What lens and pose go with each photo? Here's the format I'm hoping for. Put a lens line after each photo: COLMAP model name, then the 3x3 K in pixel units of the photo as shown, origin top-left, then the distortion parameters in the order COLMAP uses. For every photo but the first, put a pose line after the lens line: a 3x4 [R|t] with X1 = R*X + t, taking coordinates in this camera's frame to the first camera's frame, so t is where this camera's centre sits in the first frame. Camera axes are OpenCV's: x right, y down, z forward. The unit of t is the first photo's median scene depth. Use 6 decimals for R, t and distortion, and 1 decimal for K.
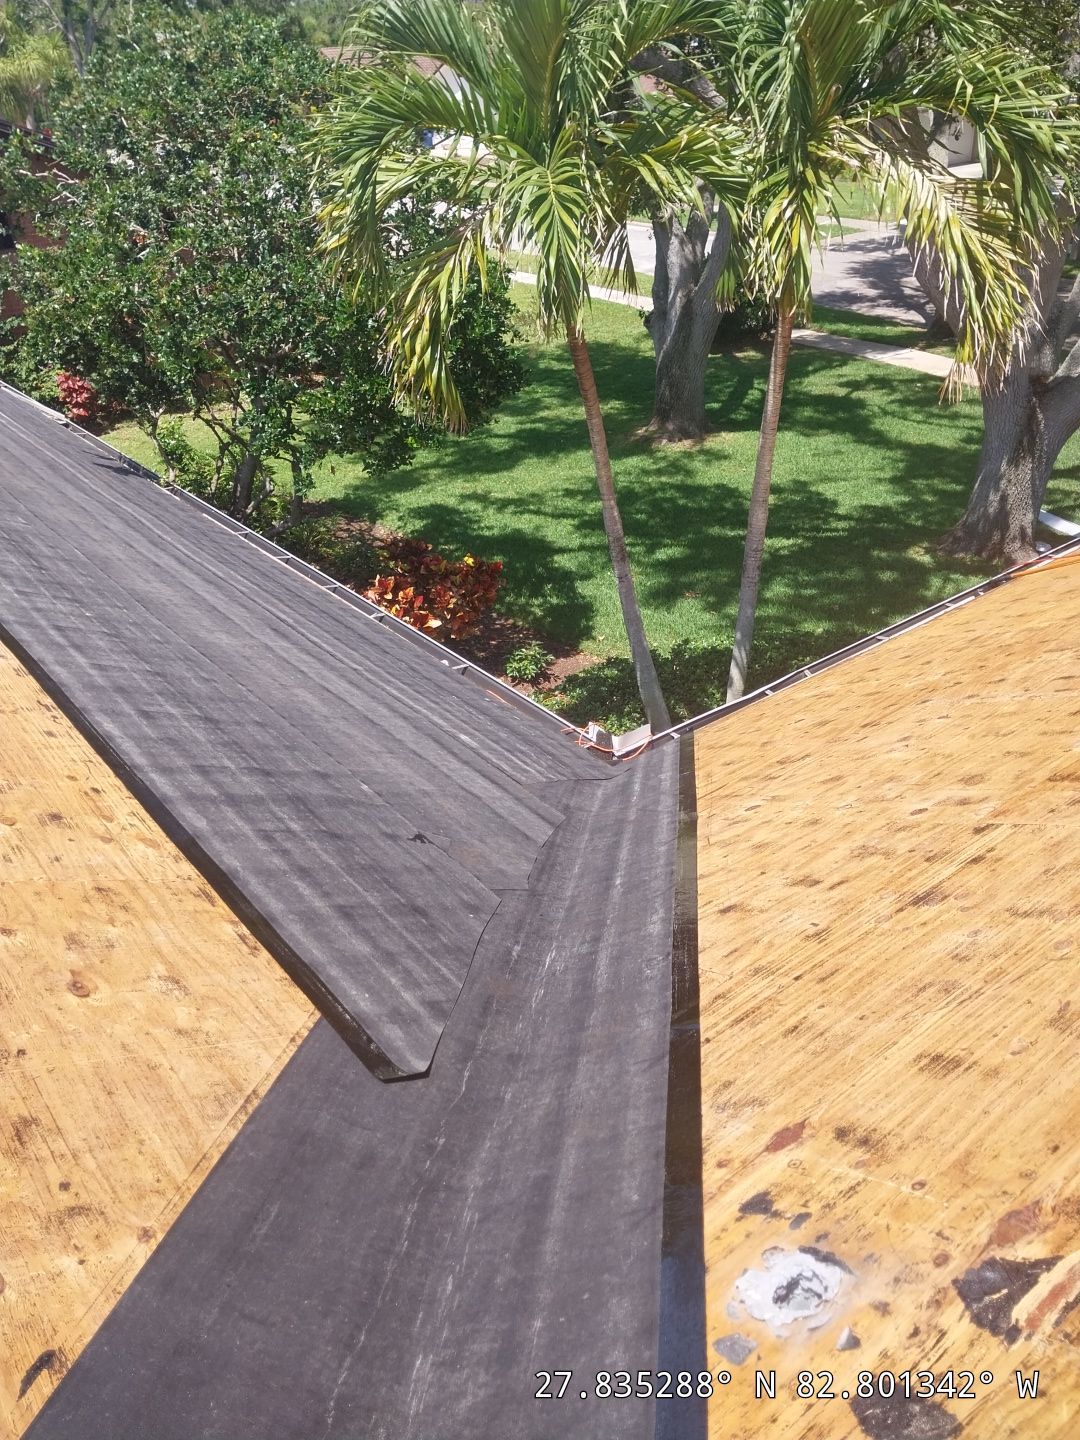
lens RADIAL K [[1117.1, 0, 547.8], [0, 1117.1, 730.0], [0, 0, 1]] dist [0.033627, -0.065685]
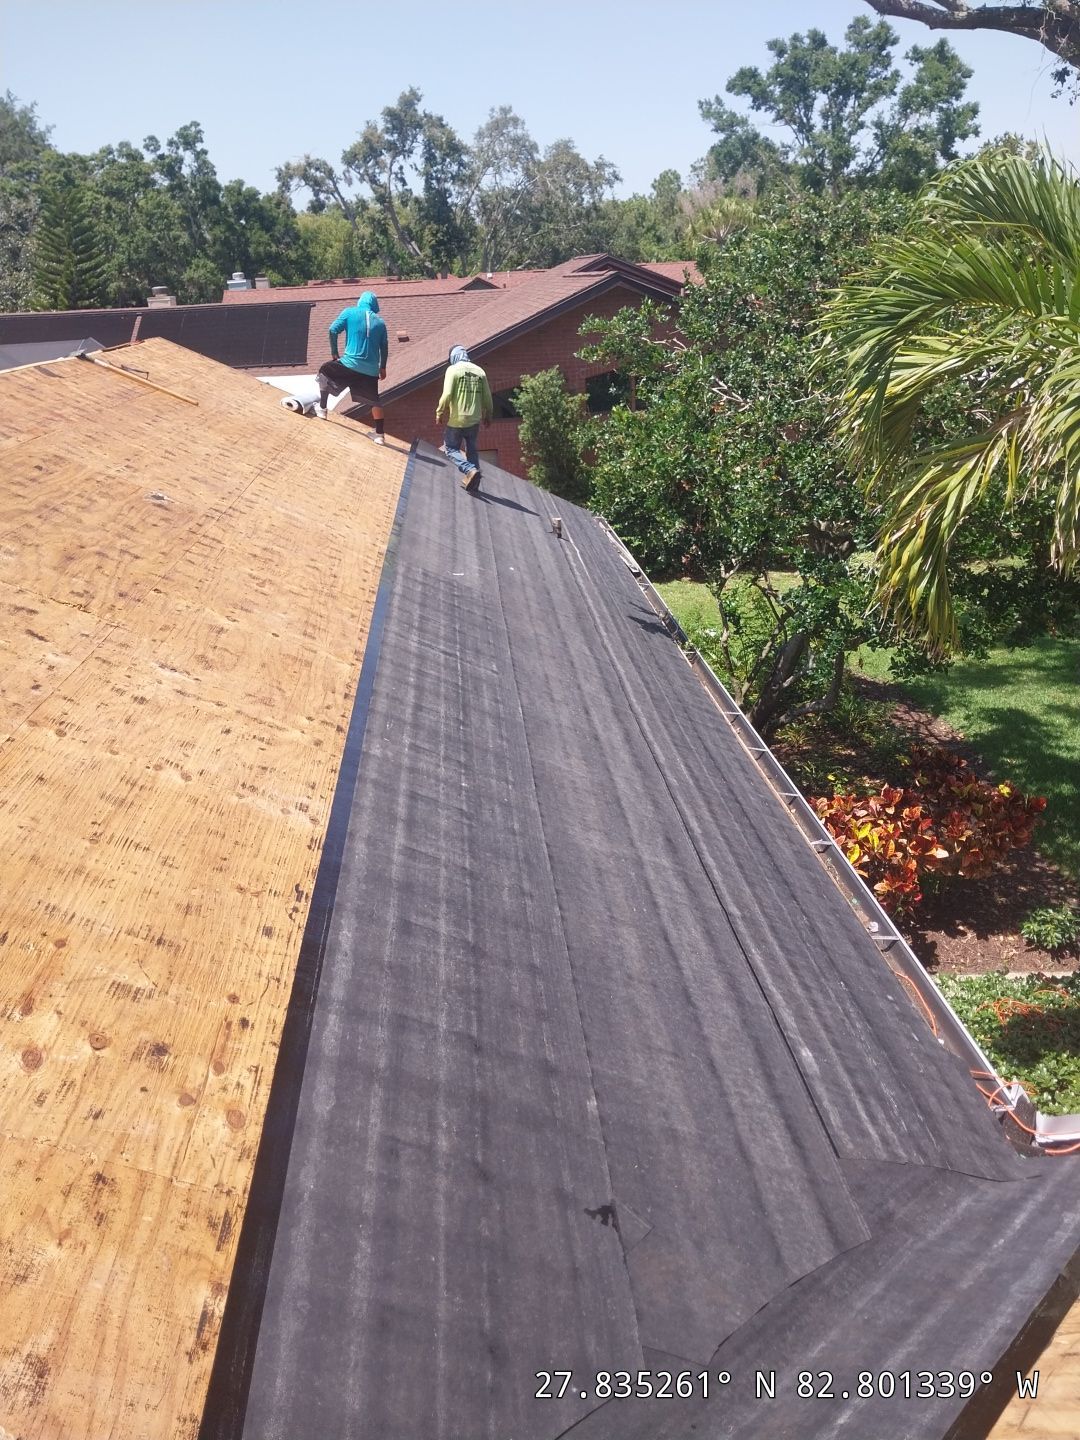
lens RADIAL K [[1117.1, 0, 545.1], [0, 1117.1, 728.3], [0, 0, 1]] dist [0.033627, -0.065685]
pose [[0.840605, 0.202277, -0.502462, 0.068328], [-0.267574, 0.961635, -0.060517, -0.067069], [0.470944, 0.185317, 0.862479, 0.127136]]
